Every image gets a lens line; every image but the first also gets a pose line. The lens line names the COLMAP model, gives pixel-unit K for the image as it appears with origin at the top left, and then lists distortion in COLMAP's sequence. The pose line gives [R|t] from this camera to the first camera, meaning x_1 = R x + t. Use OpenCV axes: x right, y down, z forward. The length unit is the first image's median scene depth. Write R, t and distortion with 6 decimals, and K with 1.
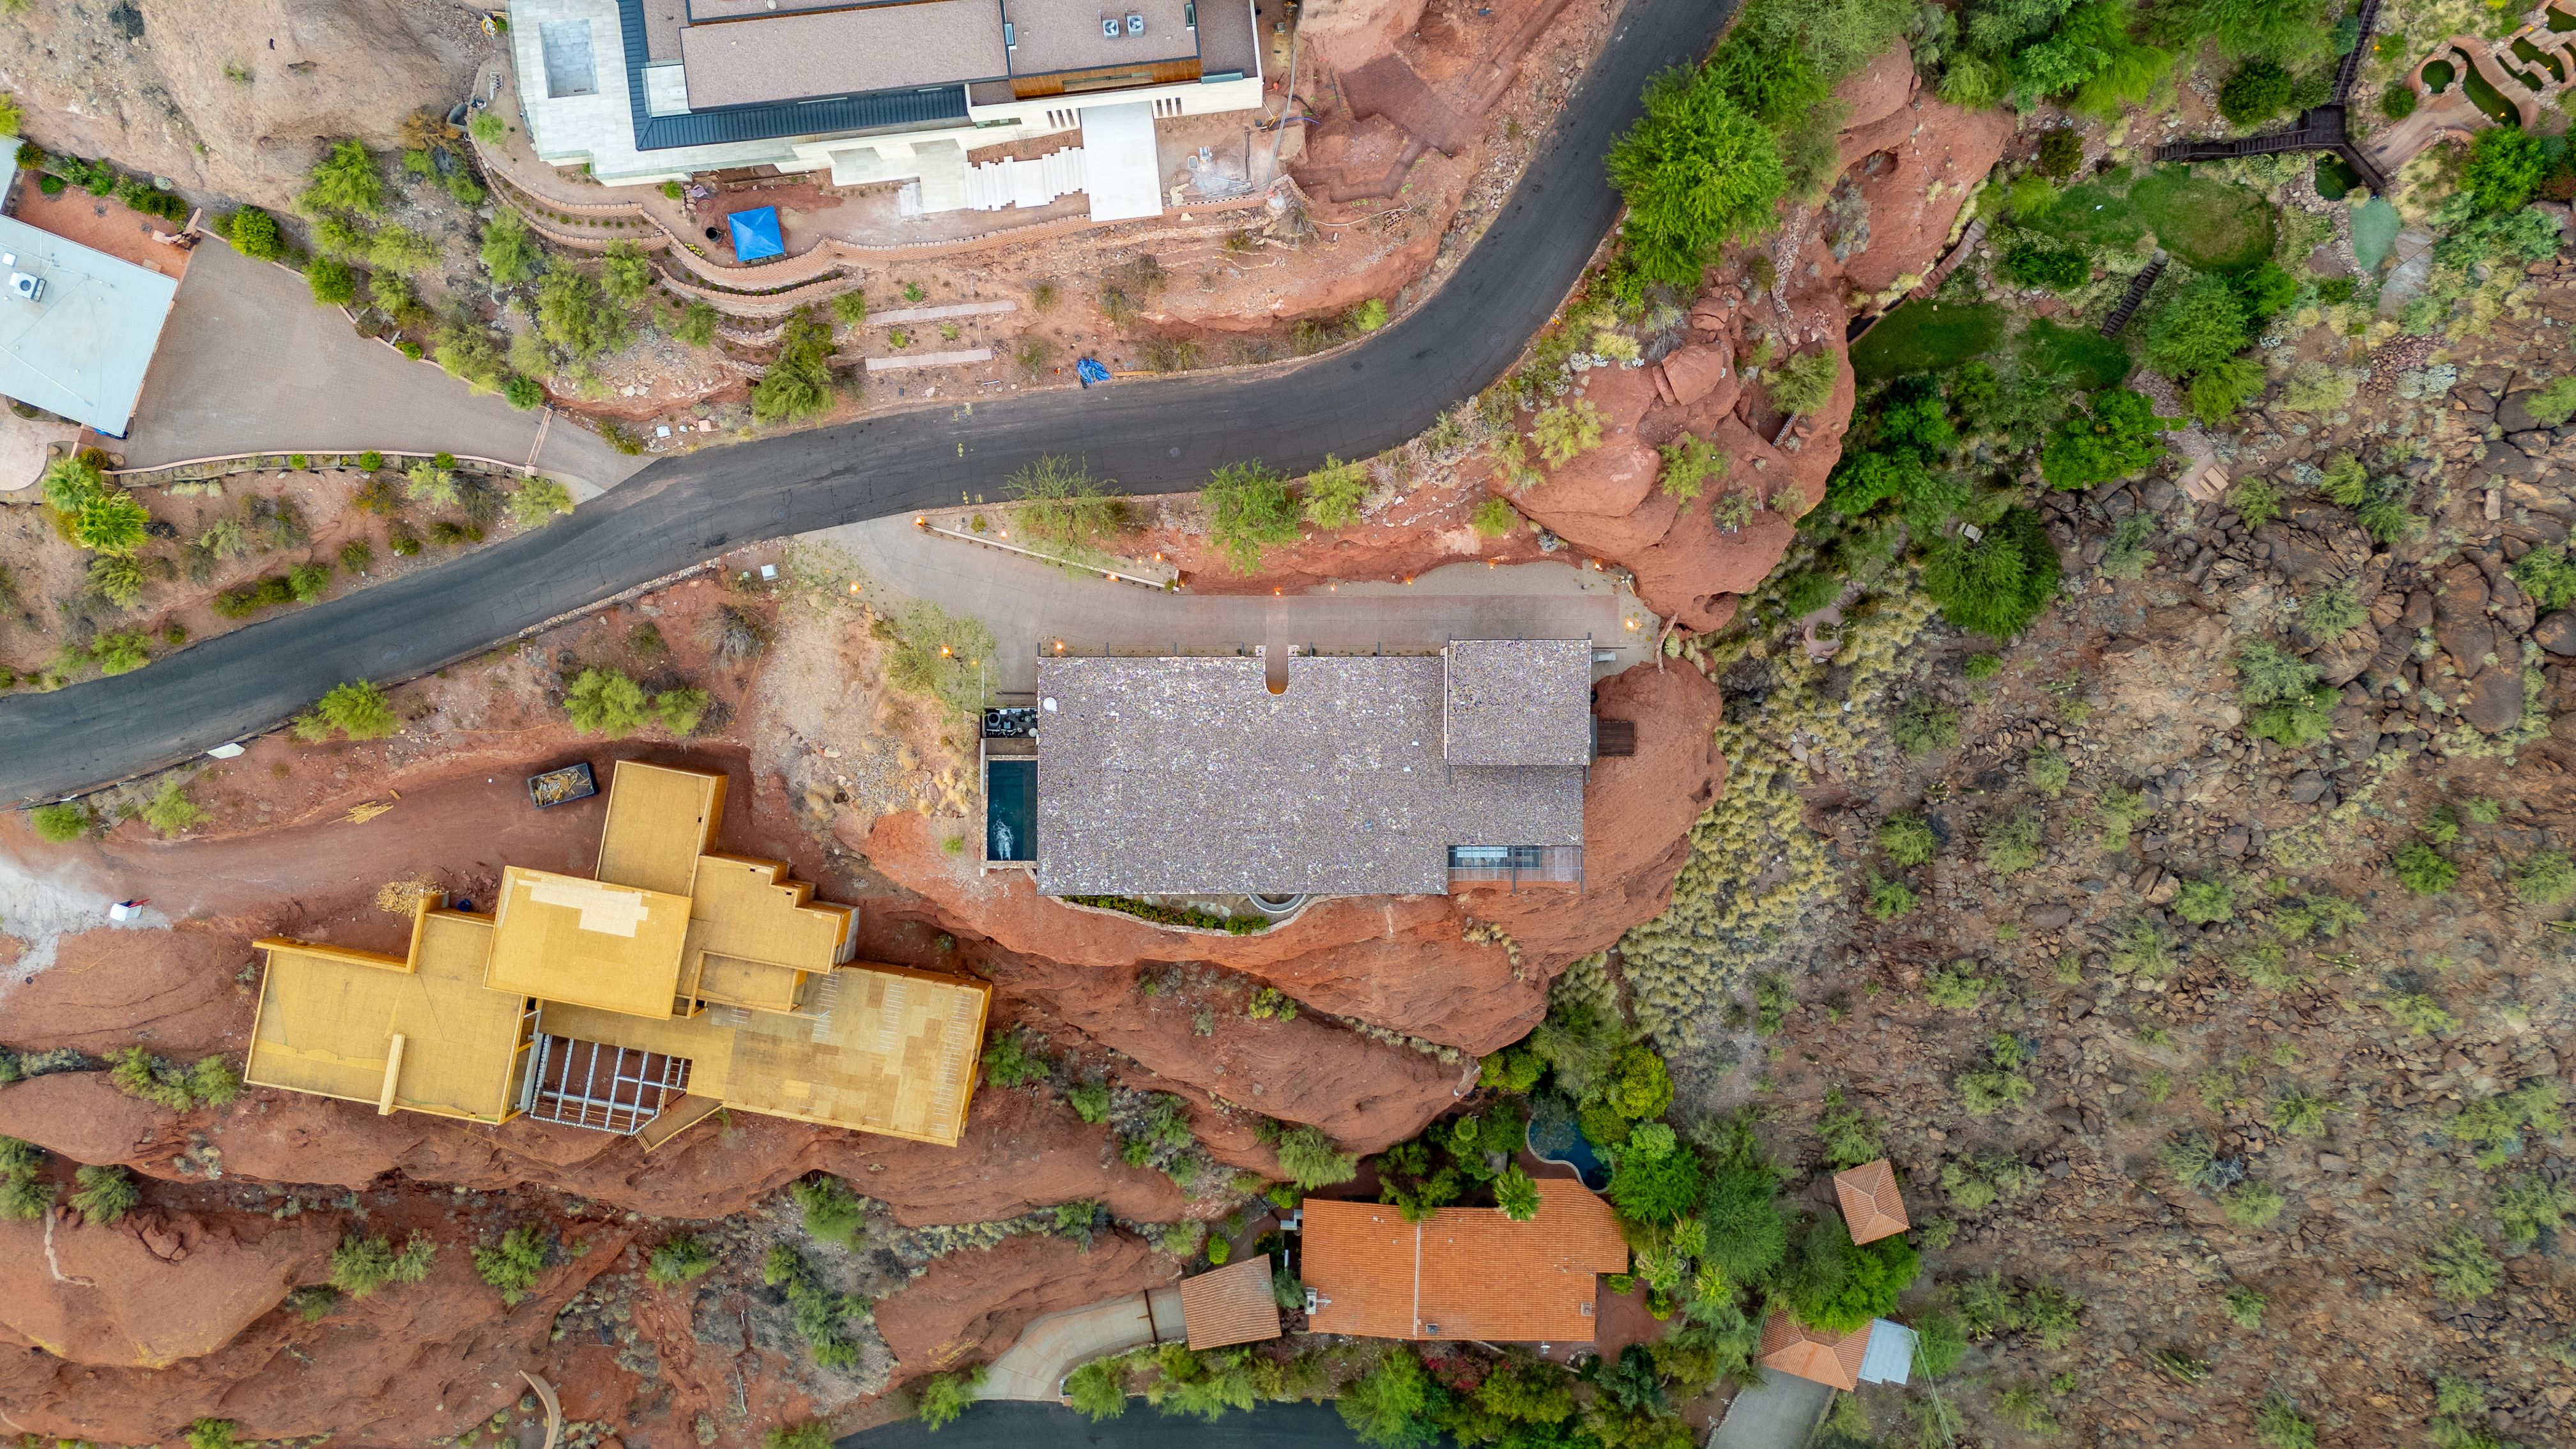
lens RADIAL K [[1913.2, 0, 1289.0], [0, 1913.2, 712.9], [0, 0, 1]] dist [0.085946, -0.071108]
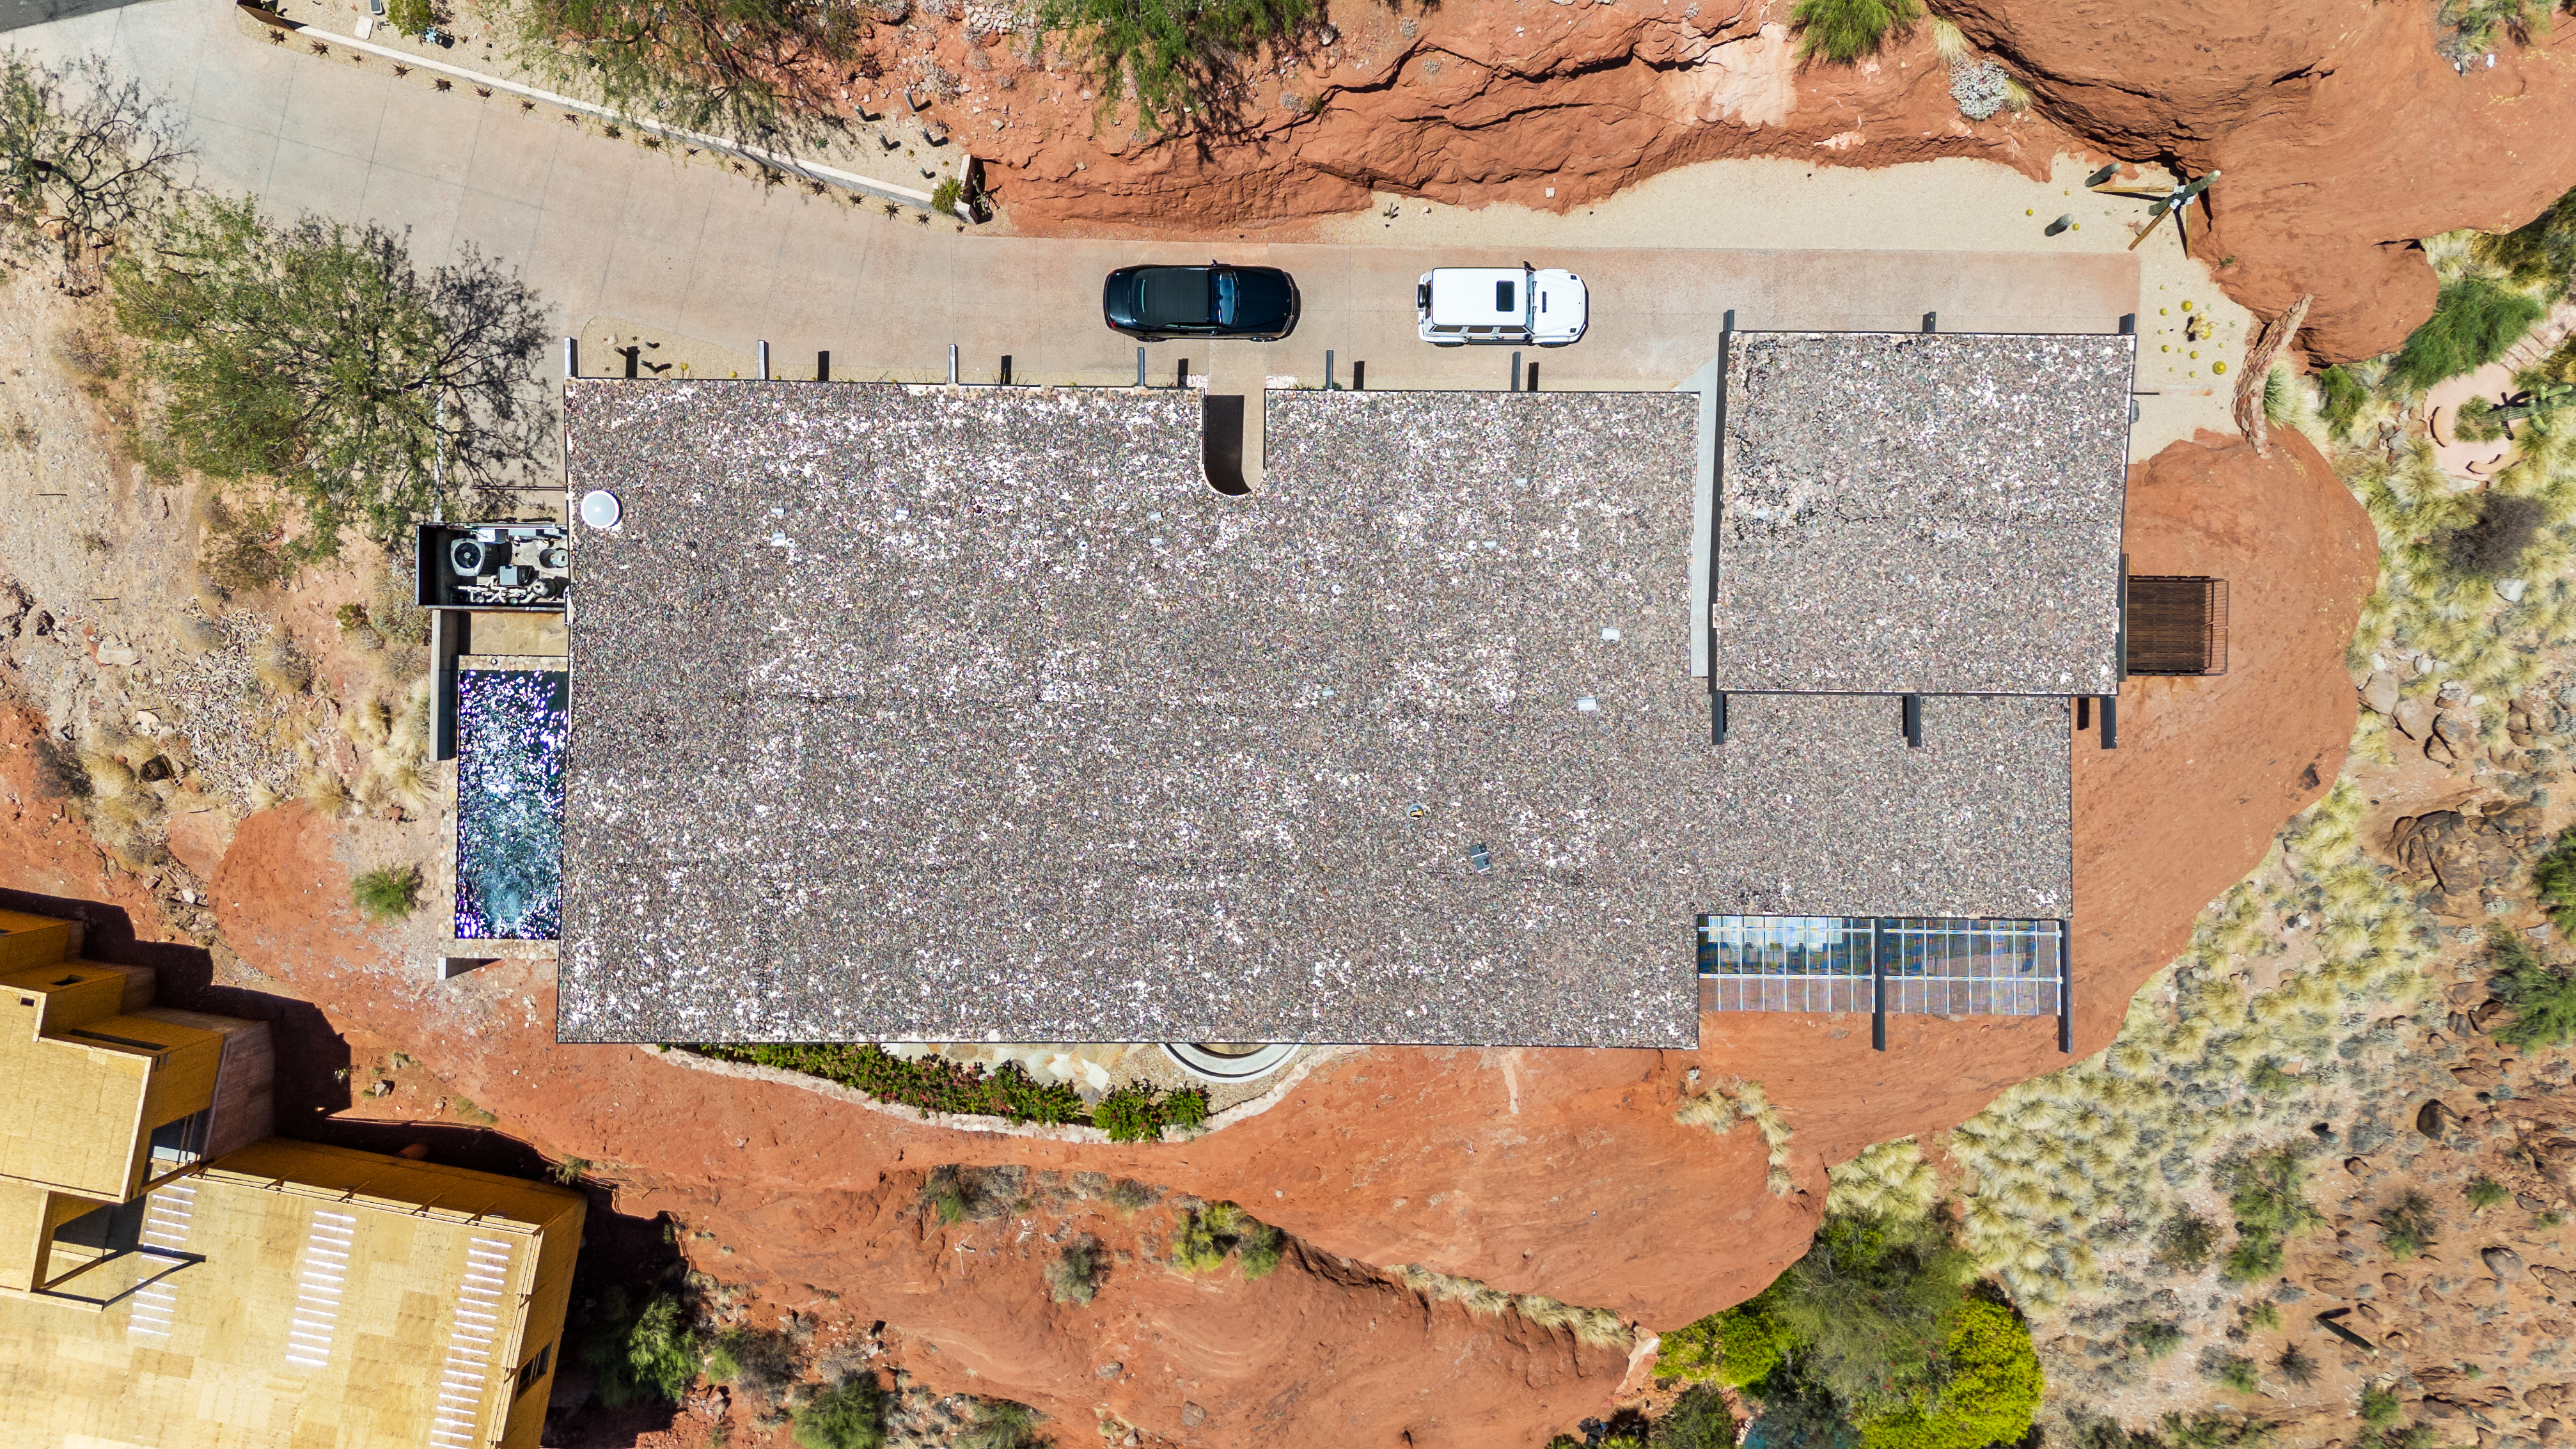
lens RADIAL K [[1913.1, 0, 1289.0], [0, 1913.1, 712.9], [0, 0, 1]] dist [0.085946, -0.071108]
pose [[0.999909, 0.011488, 0.007017, 0.001974], [-0.011525, 0.999920, 0.005287, 0.027884], [-0.006956, -0.005367, 0.999961, 0.592844]]
